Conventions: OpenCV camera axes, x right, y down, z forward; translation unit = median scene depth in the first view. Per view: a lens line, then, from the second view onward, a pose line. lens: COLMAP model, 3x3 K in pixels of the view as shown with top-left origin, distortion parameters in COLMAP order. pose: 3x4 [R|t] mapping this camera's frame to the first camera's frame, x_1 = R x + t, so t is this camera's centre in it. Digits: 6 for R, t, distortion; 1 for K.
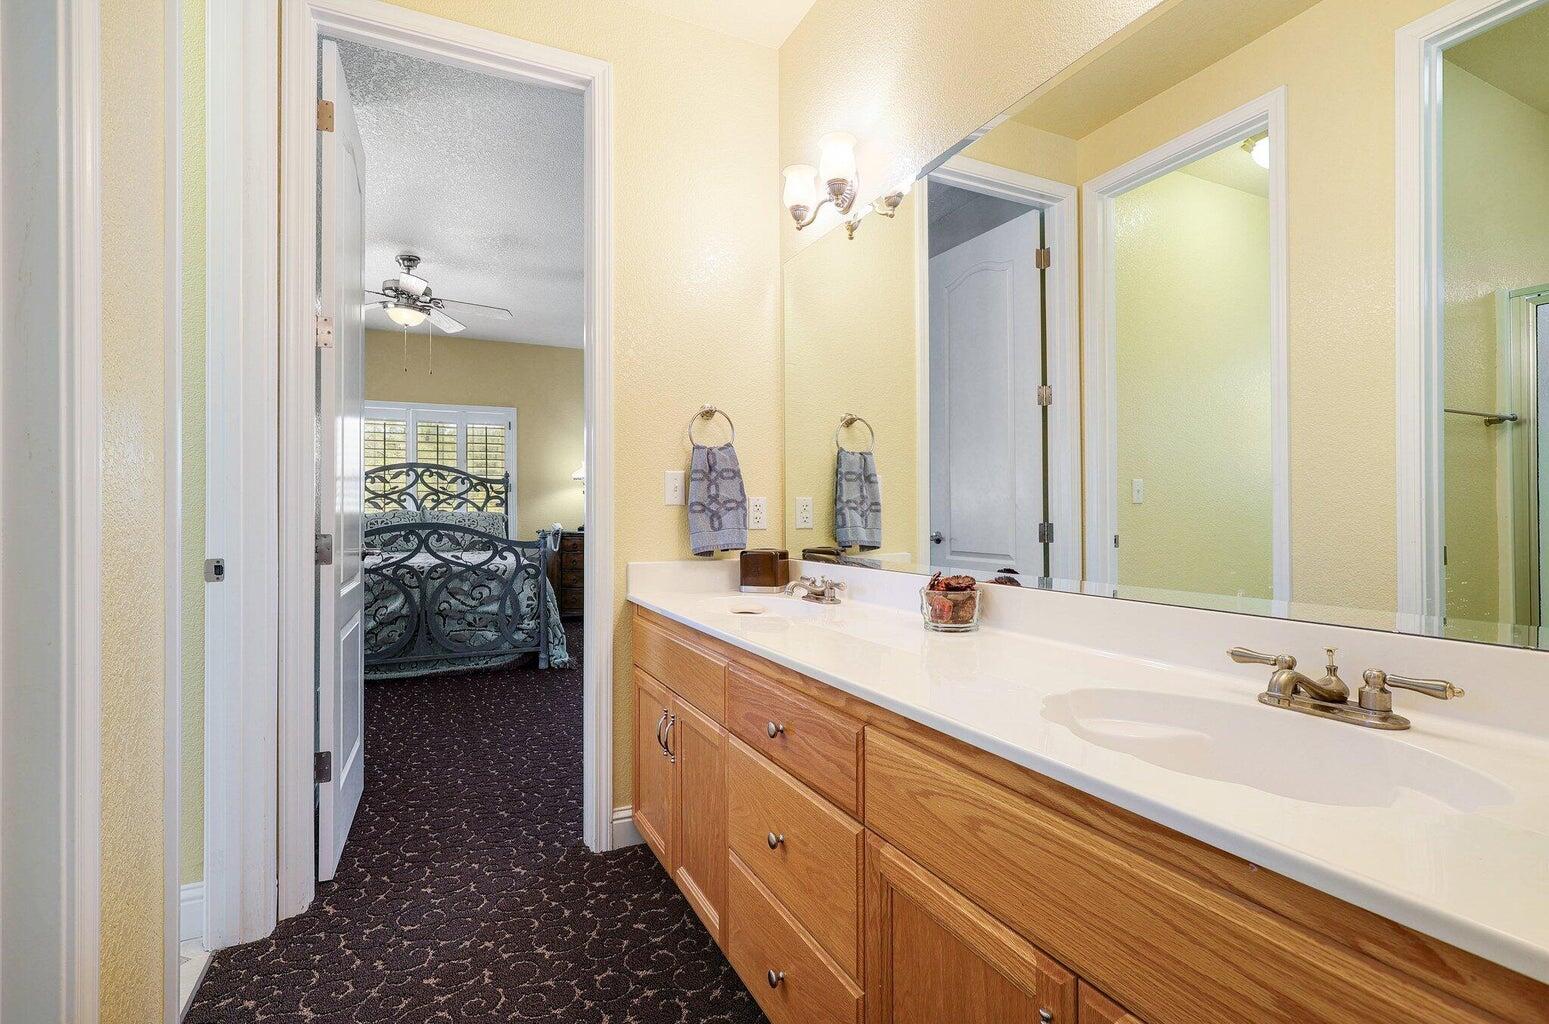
lens RADIAL K [[716.9, 0, 776.8], [0, 716.9, 509.6], [0, 0, 1]] dist [-0.003557, -0.001636]
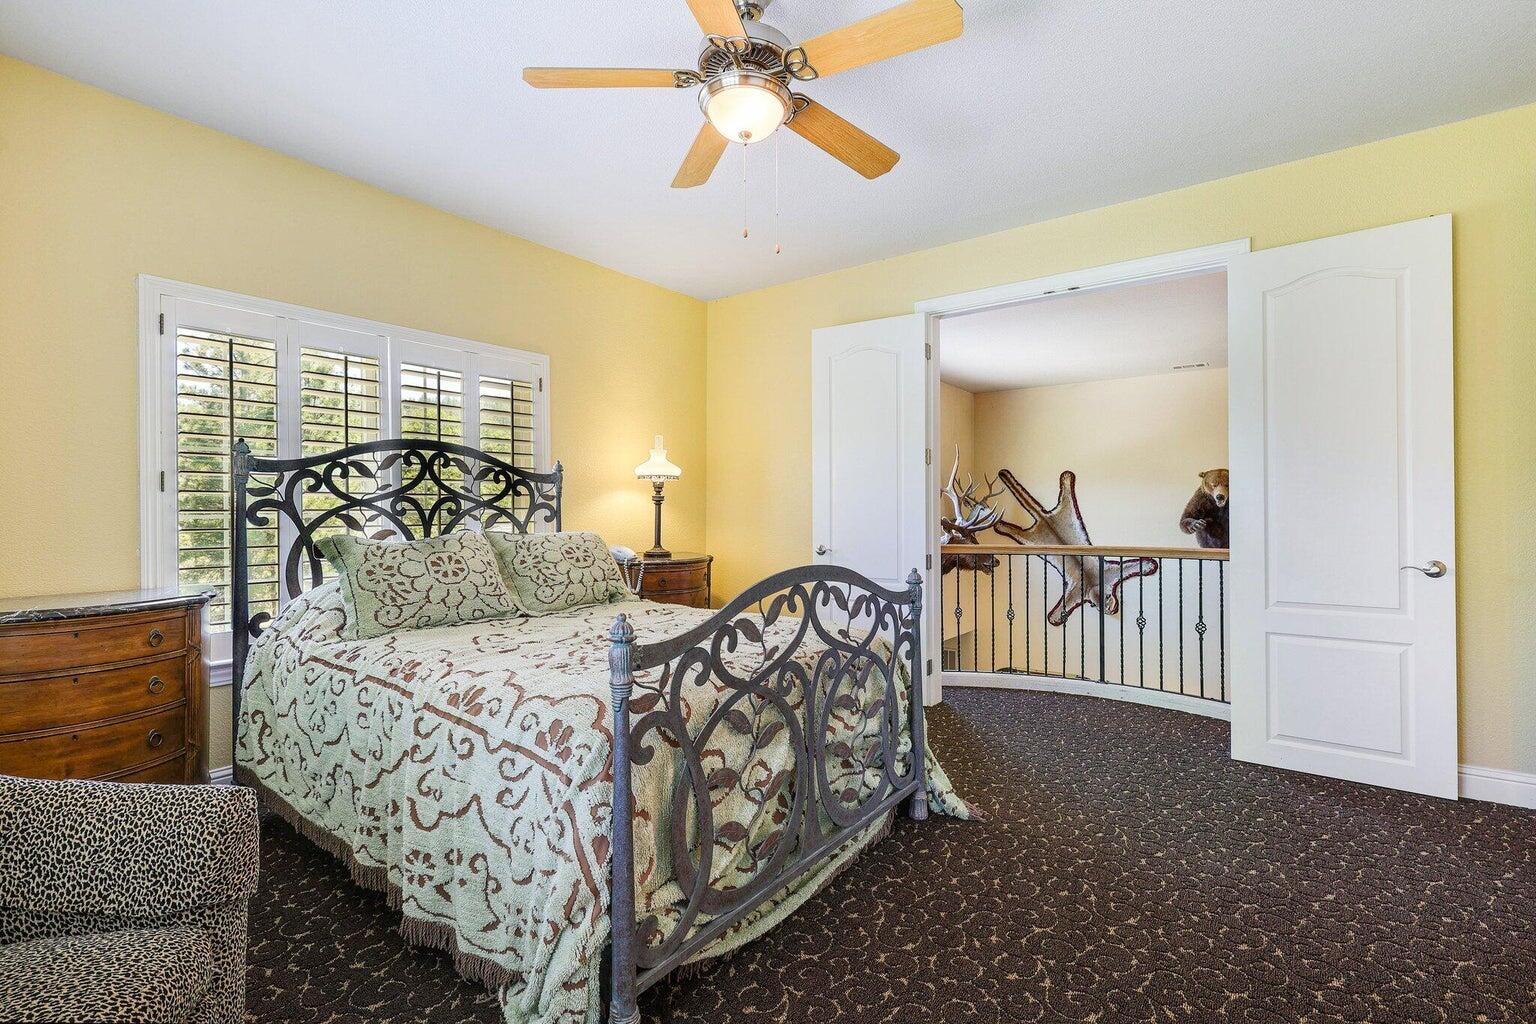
lens RADIAL K [[710.9, 0, 777.9], [0, 710.9, 508.2], [0, 0, 1]] dist [-0.003557, -0.001636]
pose [[0.886090, 0.003359, 0.463502, -0.523957], [0.000260, 0.999970, -0.007744, -0.011573], [-0.463514, 0.006983, 0.886062, 0.431435]]
